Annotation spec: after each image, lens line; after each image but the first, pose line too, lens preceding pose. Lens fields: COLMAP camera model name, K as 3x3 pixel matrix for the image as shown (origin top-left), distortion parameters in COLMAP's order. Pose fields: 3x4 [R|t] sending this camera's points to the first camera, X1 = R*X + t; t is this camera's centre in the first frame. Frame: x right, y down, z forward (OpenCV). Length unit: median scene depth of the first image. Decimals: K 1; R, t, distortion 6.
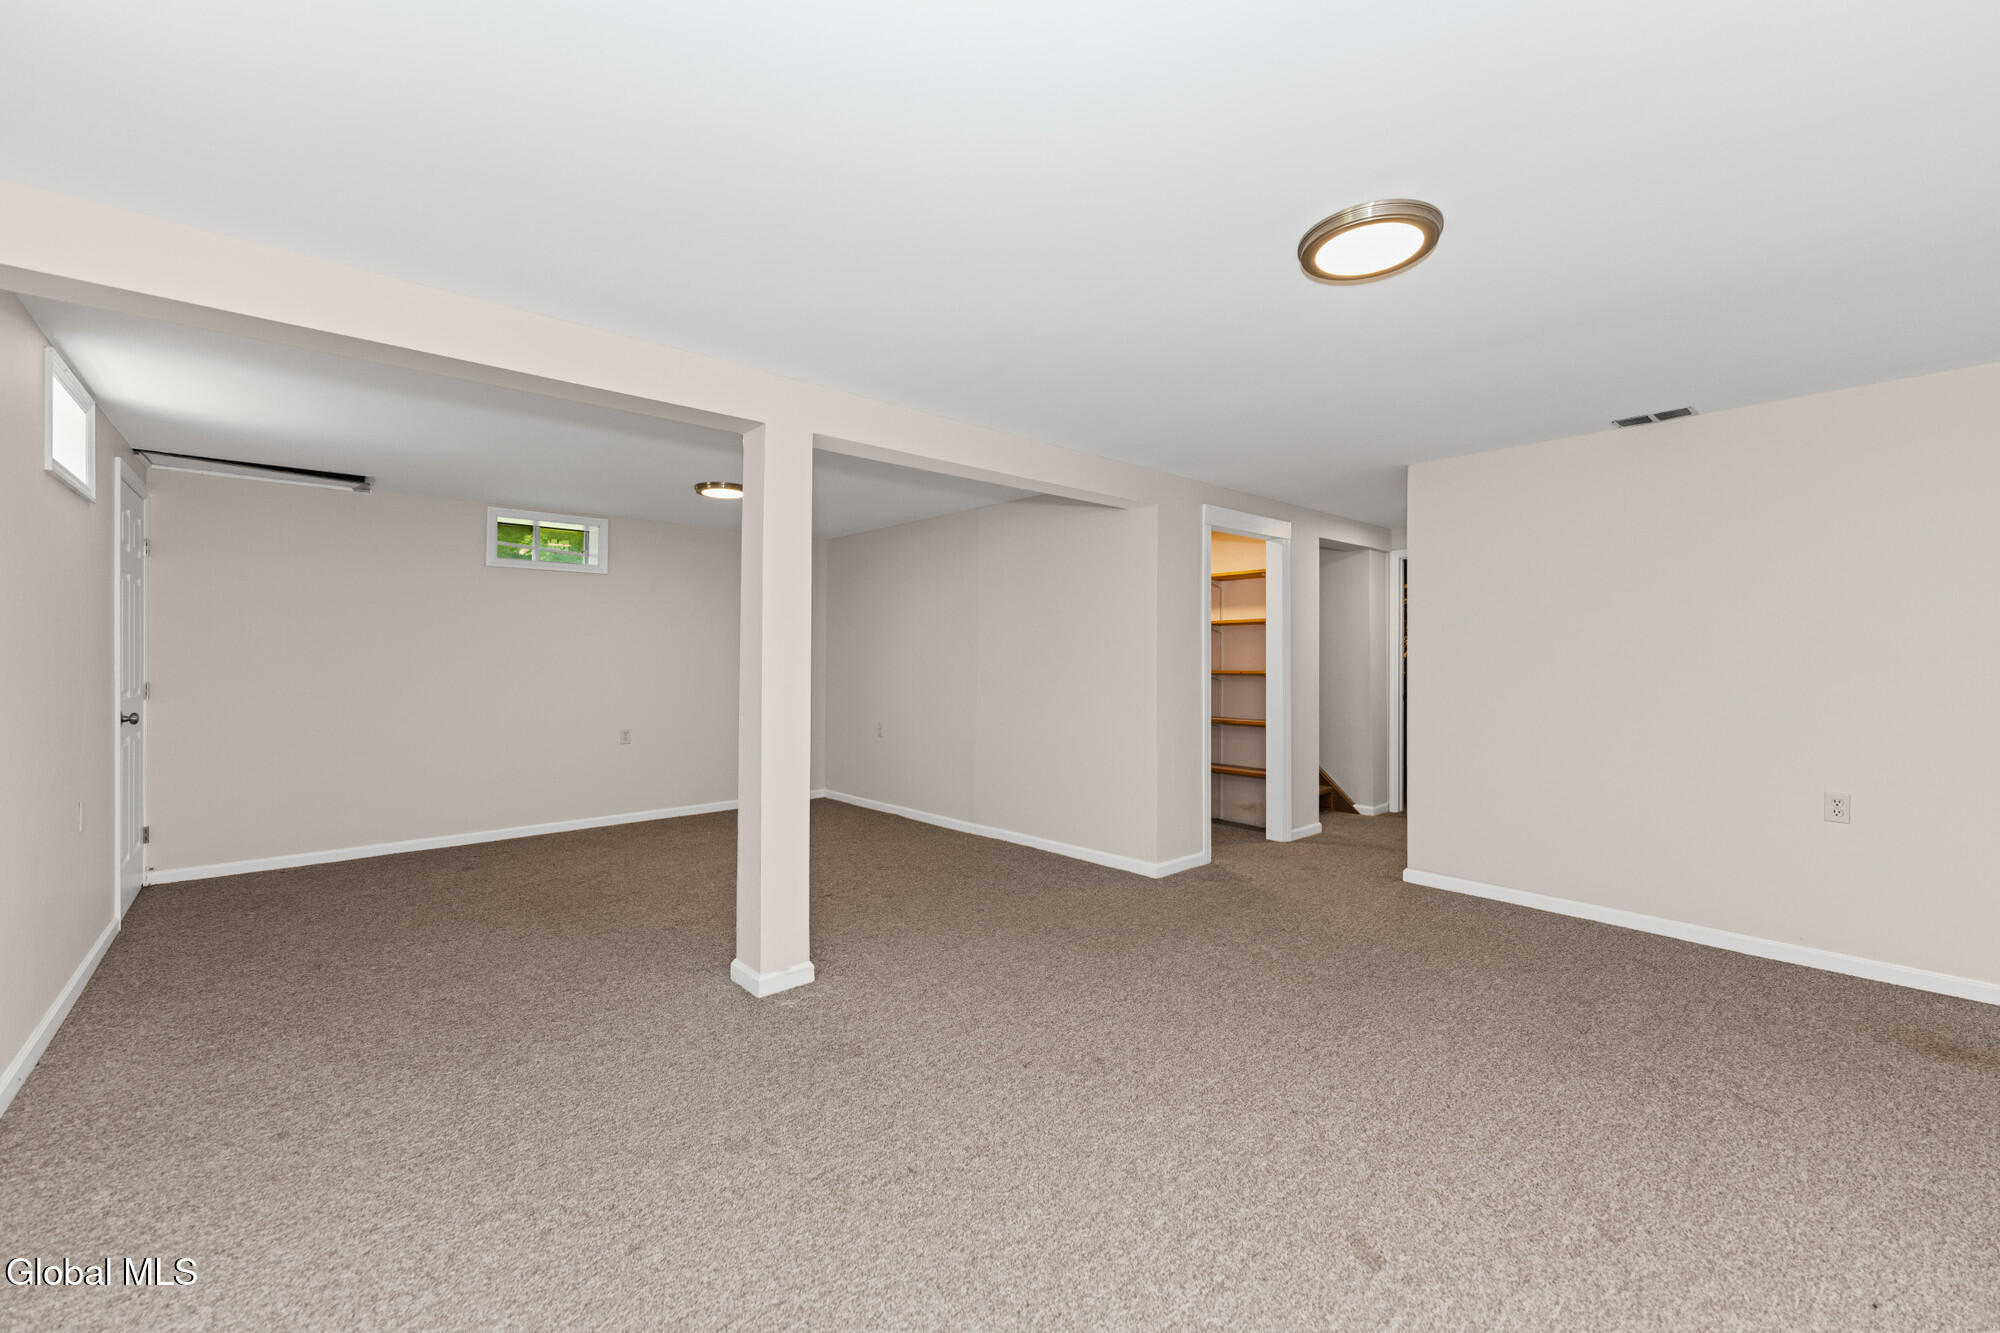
lens RADIAL K [[797.2, 0, 998.3], [0, 797.2, 659.6], [0, 0, 1]] dist [0.001097, 0.000010]
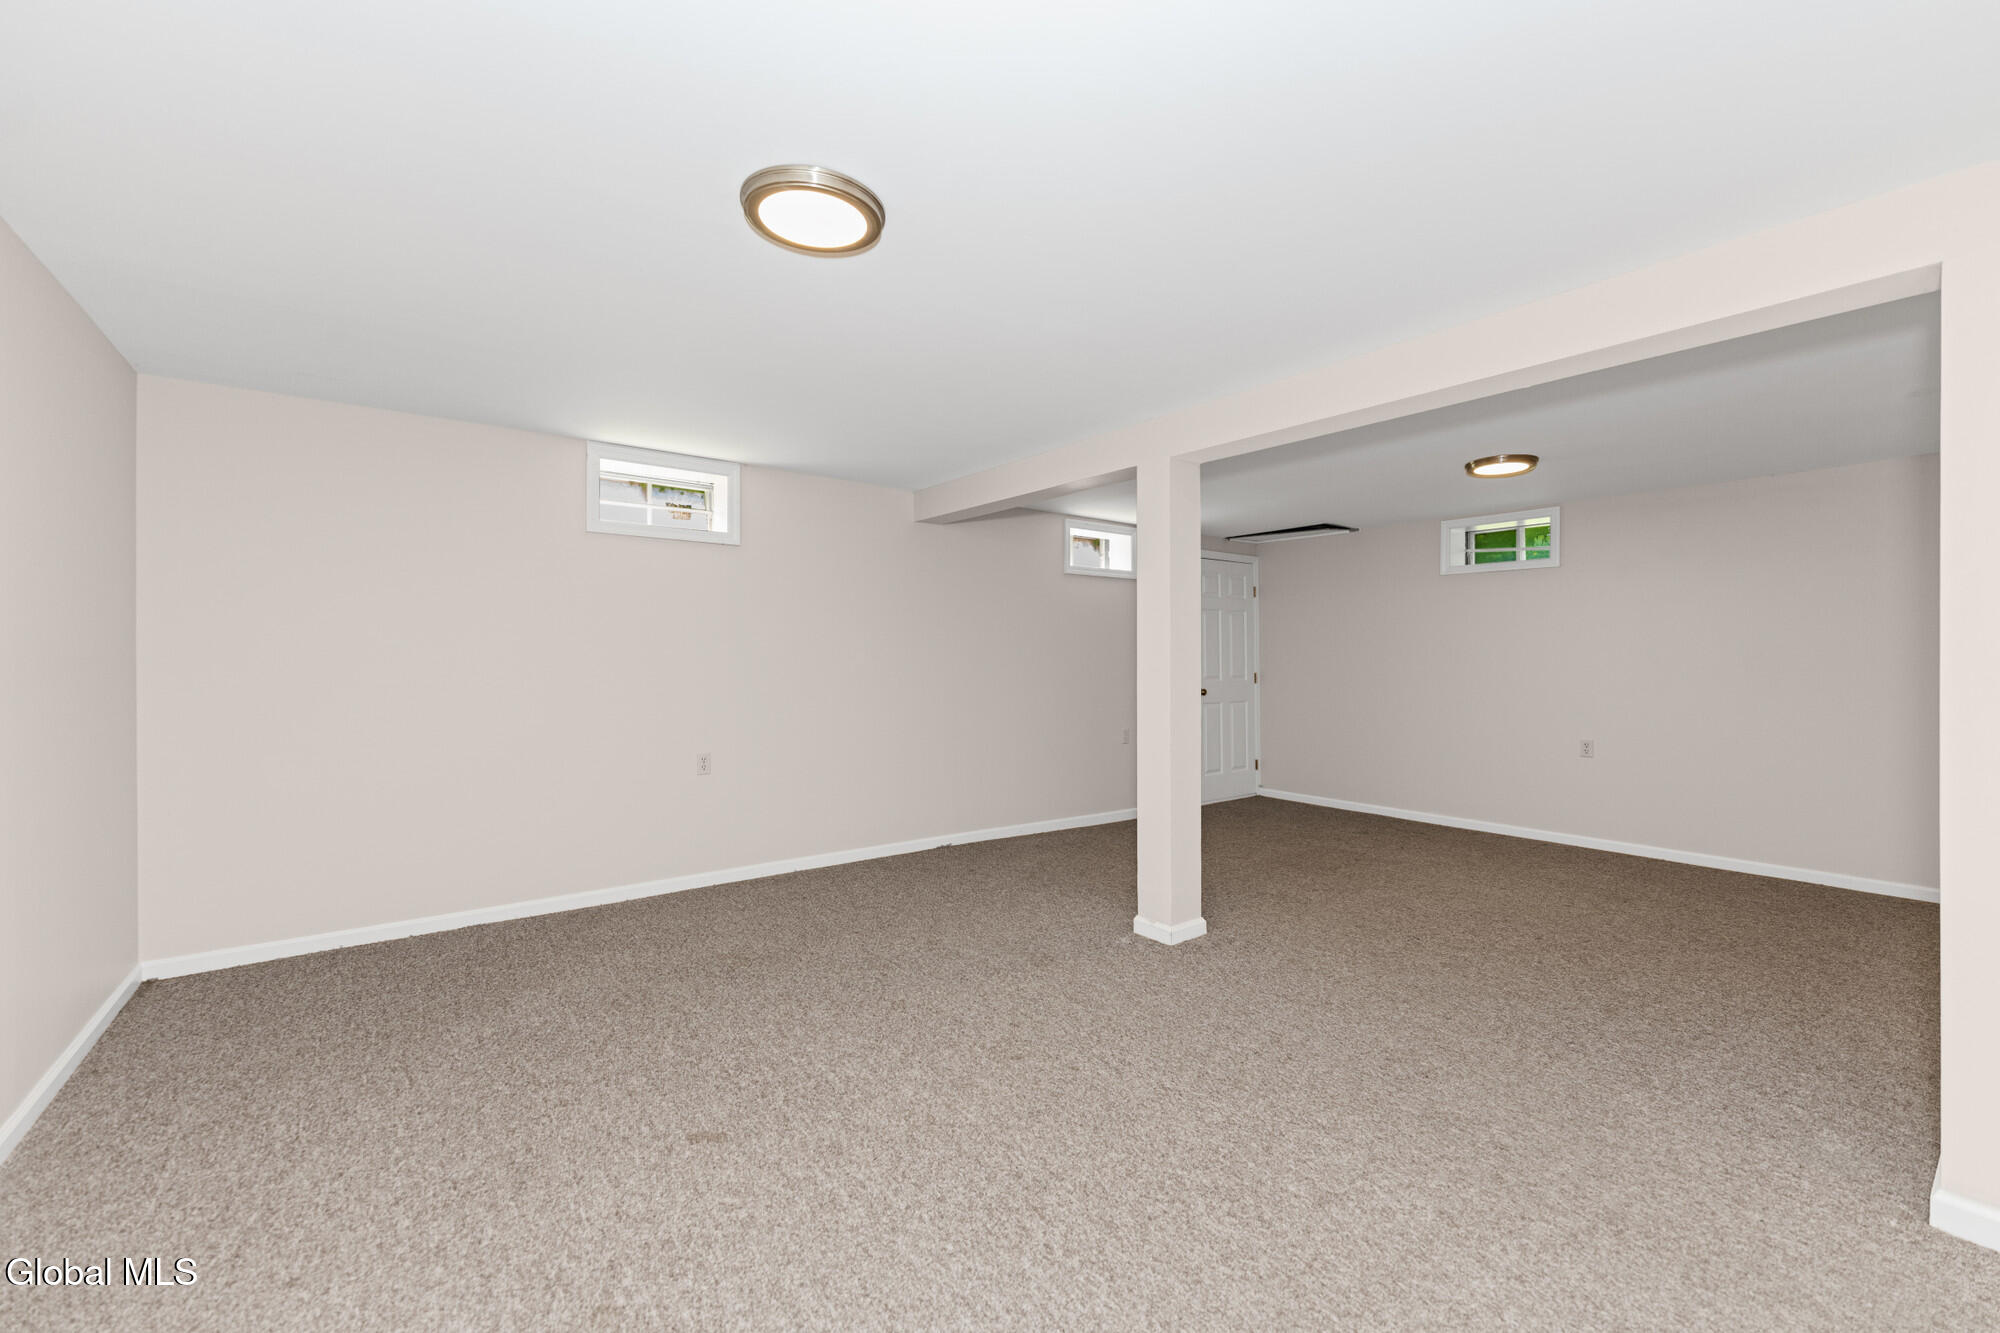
lens RADIAL K [[797.2, 0, 998.3], [0, 797.2, 659.6], [0, 0, 1]] dist [0.001097, 0.000010]
pose [[-0.071440, 0.001710, -0.997443, 0.966559], [-0.004275, 0.999989, 0.002021, 0.000149], [0.997436, 0.004408, -0.071432, 0.895774]]
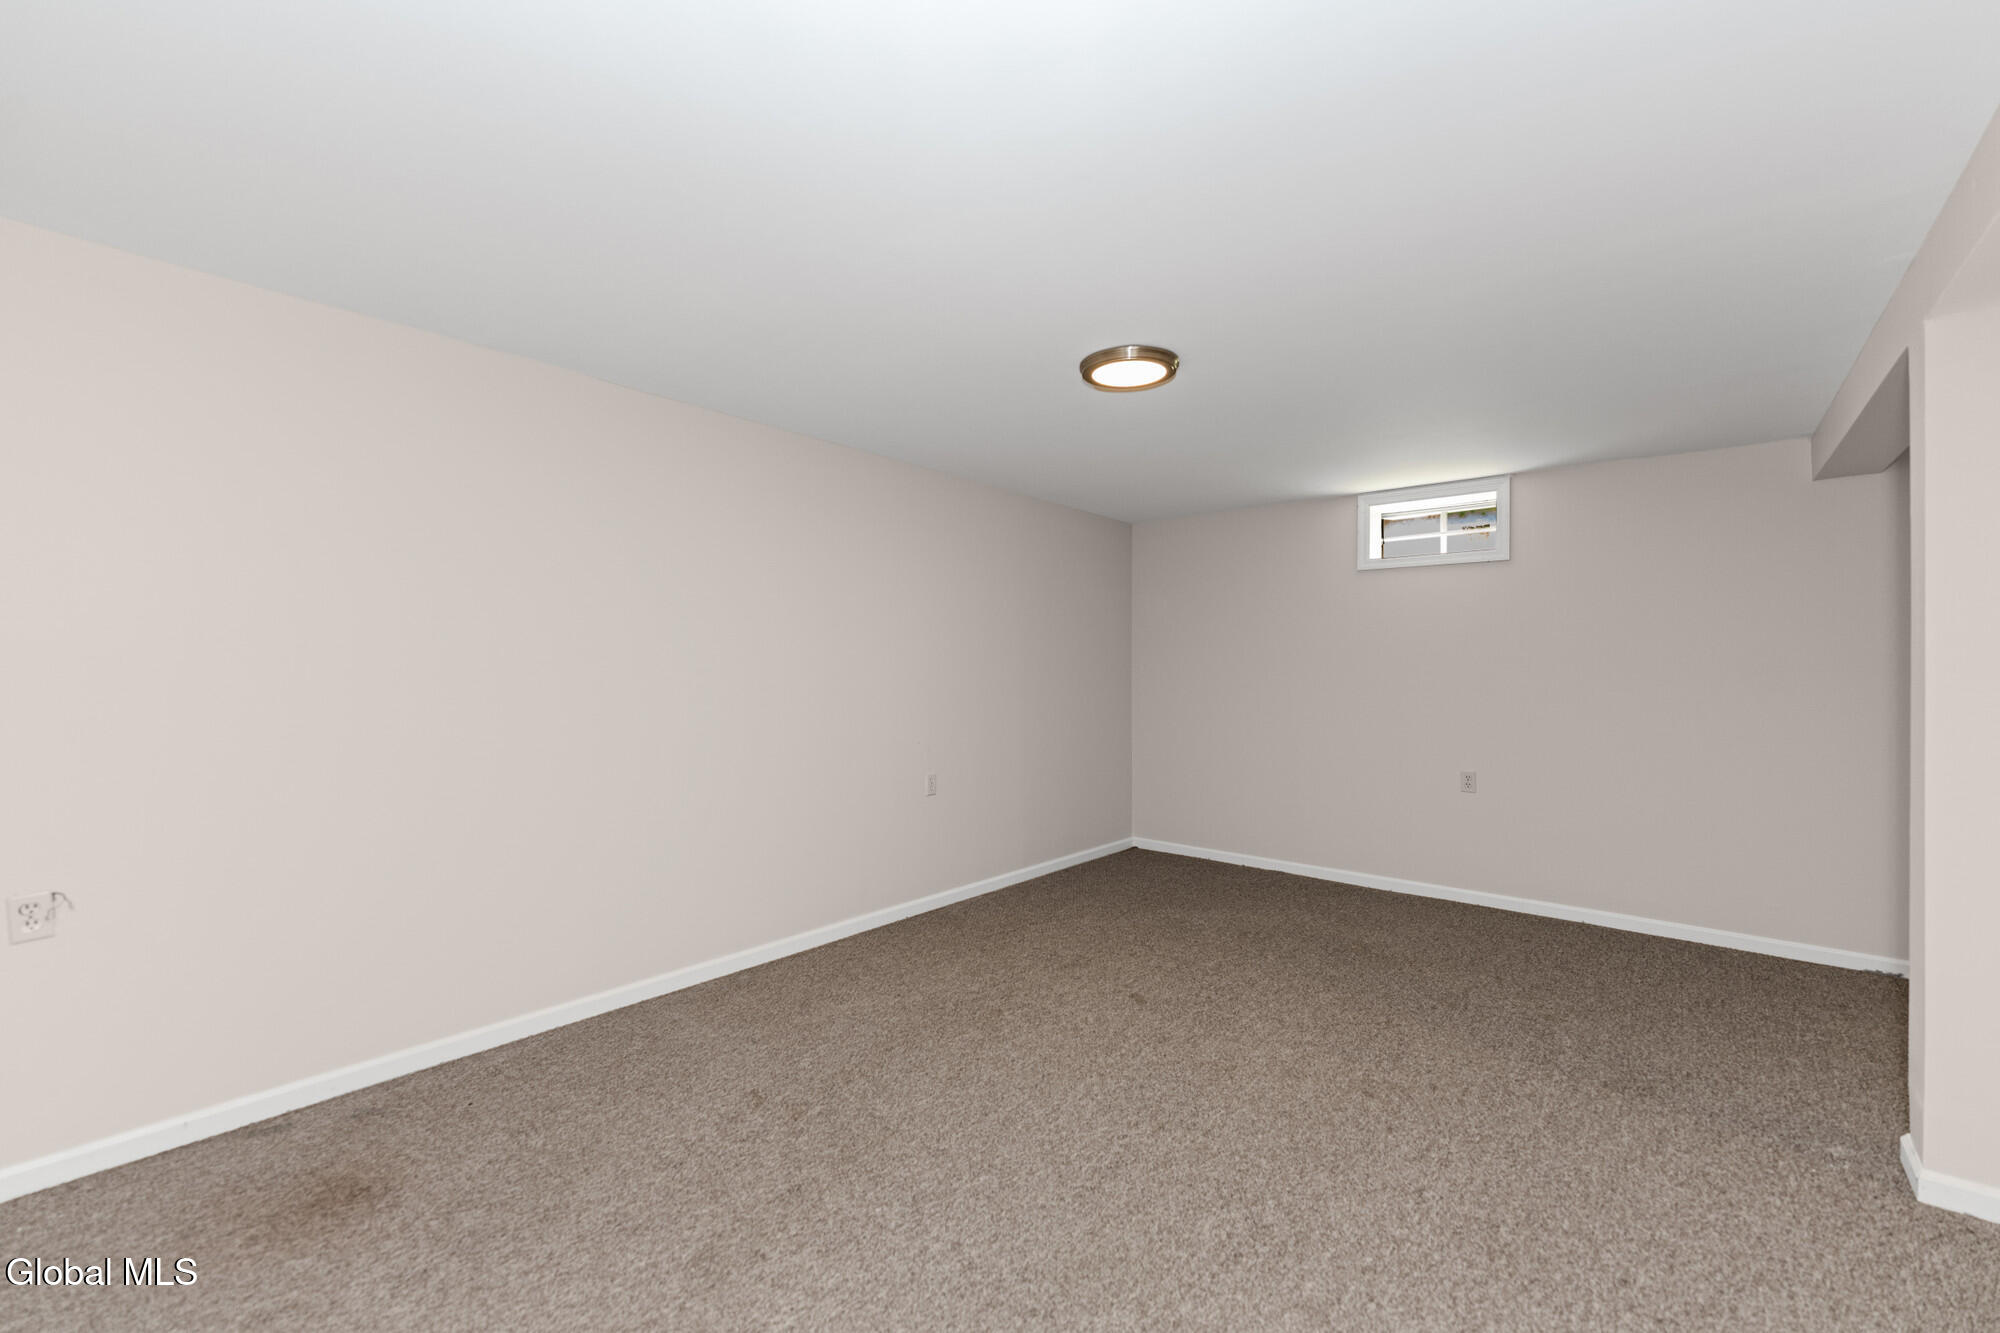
lens RADIAL K [[796.4, 0, 1000.0], [0, 796.4, 666.5], [0, 0, 1]] dist [0.000778, -0.000296]
pose [[-0.990291, -0.003786, -0.138961, 0.603595], [-0.003018, 0.999979, -0.005736, -0.006402], [0.138980, -0.005261, -0.990281, 1.621248]]
